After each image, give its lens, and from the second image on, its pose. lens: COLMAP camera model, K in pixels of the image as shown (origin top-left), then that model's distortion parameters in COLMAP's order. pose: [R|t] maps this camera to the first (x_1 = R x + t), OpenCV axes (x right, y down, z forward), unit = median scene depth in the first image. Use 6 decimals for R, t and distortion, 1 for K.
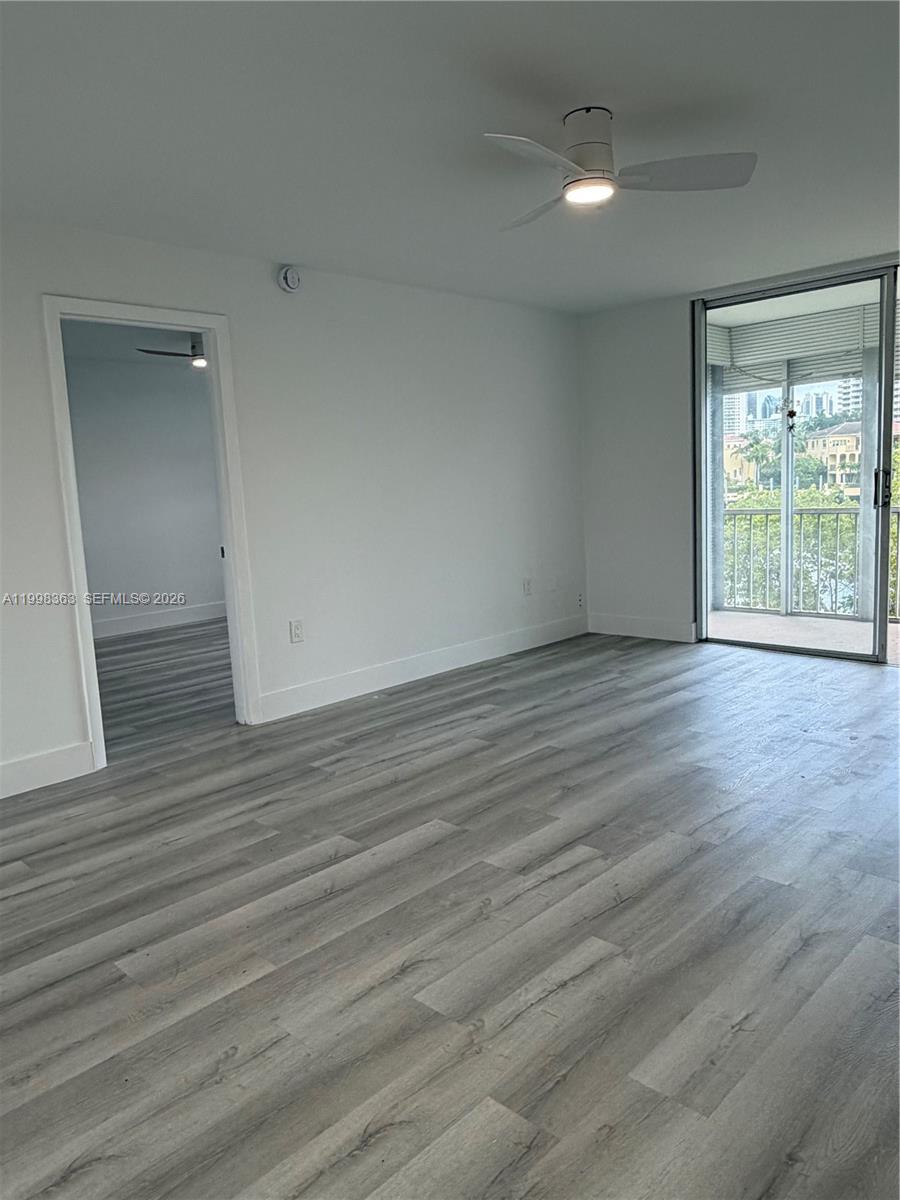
lens RADIAL K [[843.3, 0, 447.8], [0, 843.3, 600.7], [0, 0, 1]] dist [-0.034466, -0.001507]
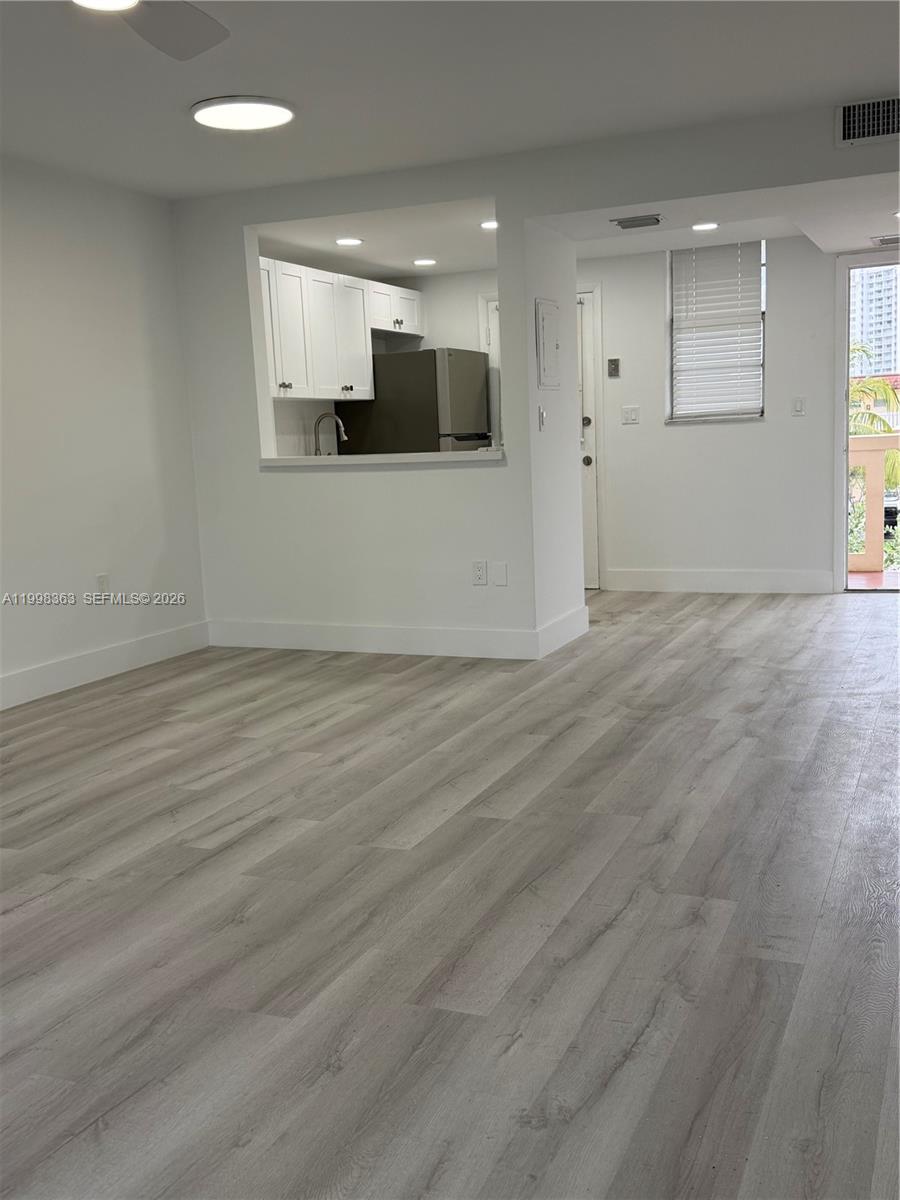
lens RADIAL K [[1203.0, 0, 450.3], [0, 1203.0, 600.5], [0, 0, 1]] dist [0.040048, 0.000000]
pose [[-0.933011, 0.132165, -0.334699, 0.289145], [0.033181, 0.957746, 0.285695, -0.262039], [0.358315, 0.255451, -0.897973, 1.984318]]
